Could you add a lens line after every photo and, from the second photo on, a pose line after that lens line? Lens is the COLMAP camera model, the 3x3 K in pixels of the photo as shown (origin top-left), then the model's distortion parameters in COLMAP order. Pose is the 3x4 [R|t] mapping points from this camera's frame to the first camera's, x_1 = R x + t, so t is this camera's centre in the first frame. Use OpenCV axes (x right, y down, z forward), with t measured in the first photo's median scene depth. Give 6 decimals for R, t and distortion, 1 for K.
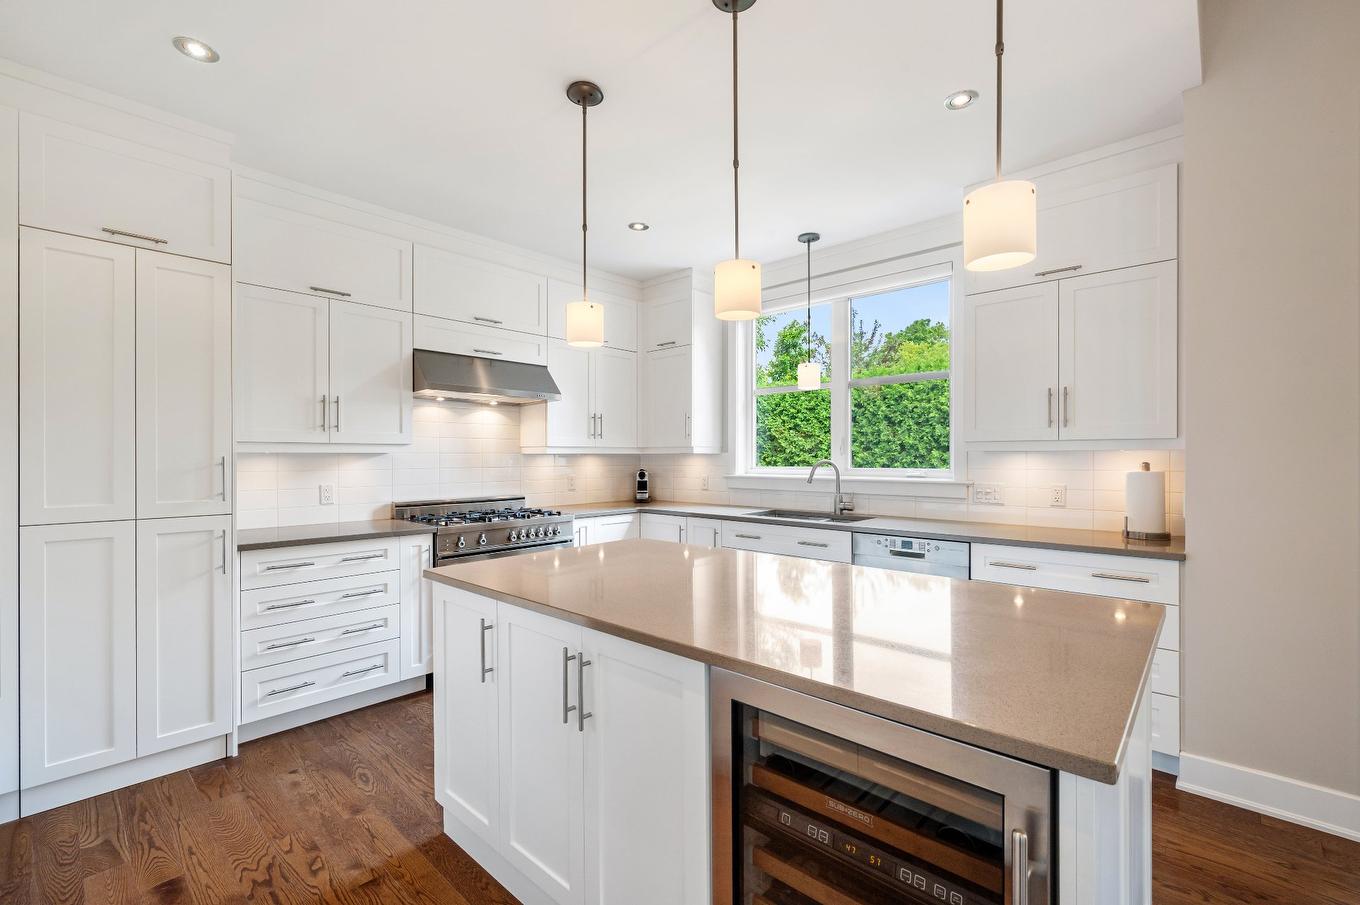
lens RADIAL K [[574.4, 0, 666.5], [0, 574.4, 457.9], [0, 0, 1]] dist [0.000740, -0.000009]
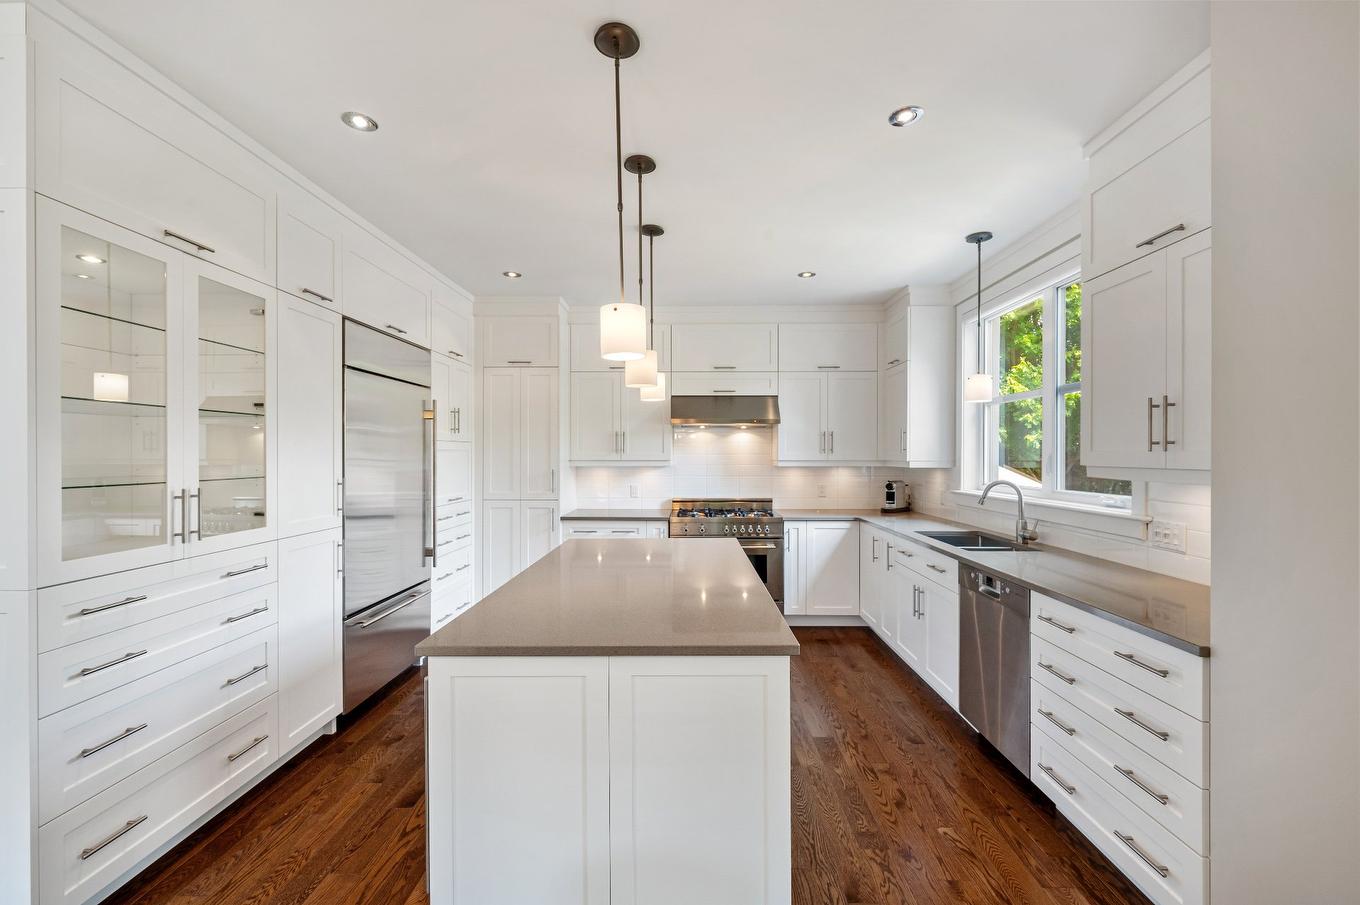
lens RADIAL K [[537.4, 0, 686.4], [0, 537.4, 454.5], [0, 0, 1]] dist [0.001182, -0.001247]
pose [[0.685436, 0.001084, -0.728132, 0.547119], [-0.003847, 0.999990, -0.002133, -0.032474], [0.728123, 0.004263, 0.685433, 0.070088]]
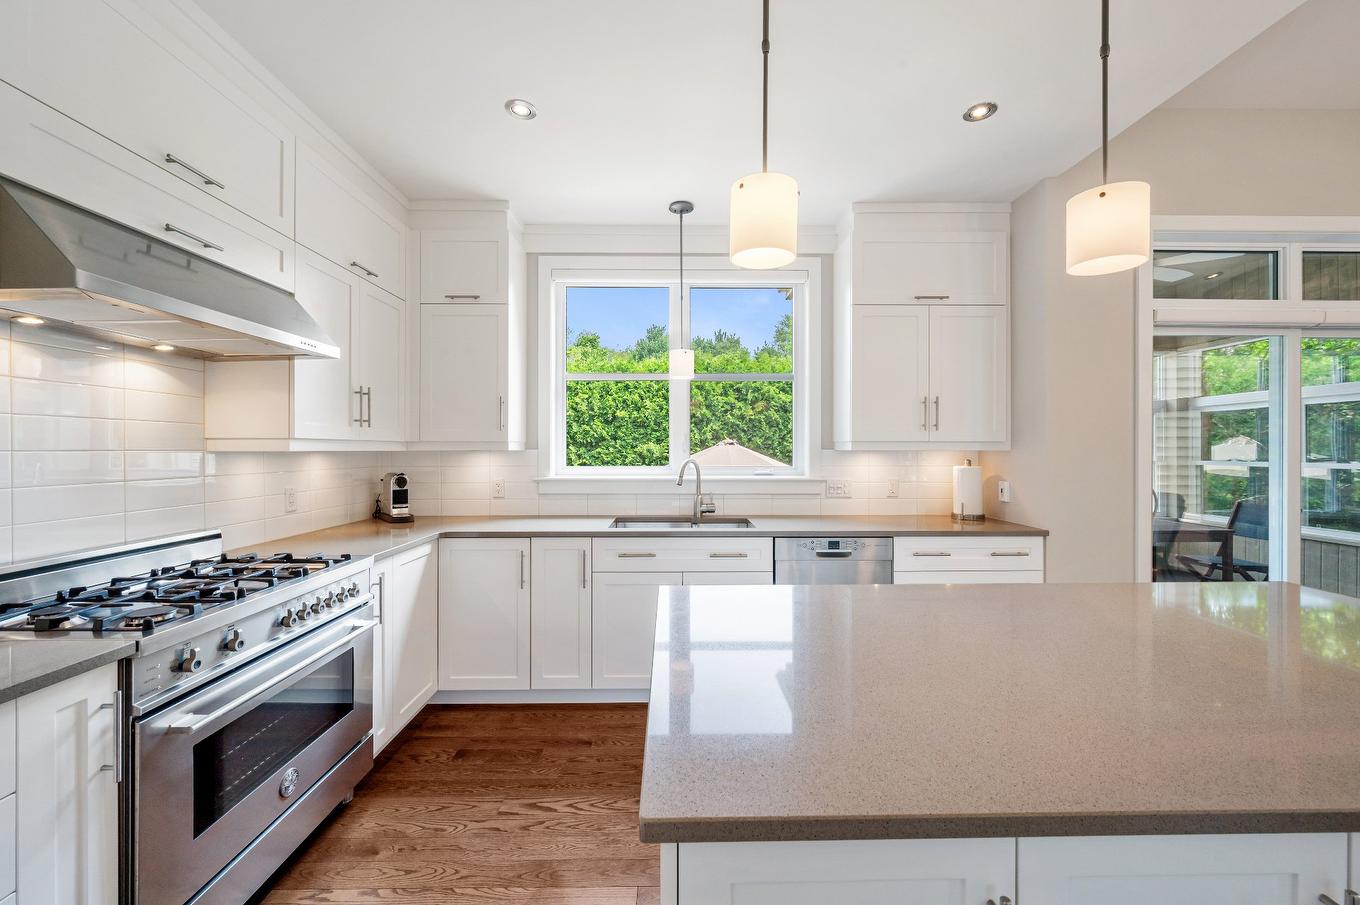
lens RADIAL K [[537.4, 0, 670.0], [0, 537.4, 447.5], [0, 0, 1]] dist [0.001182, -0.001247]
pose [[0.725867, 0.004622, 0.687819, -0.329081], [0.000576, 0.999973, -0.007326, -0.007784], [-0.687834, 0.005714, 0.725845, 0.406687]]
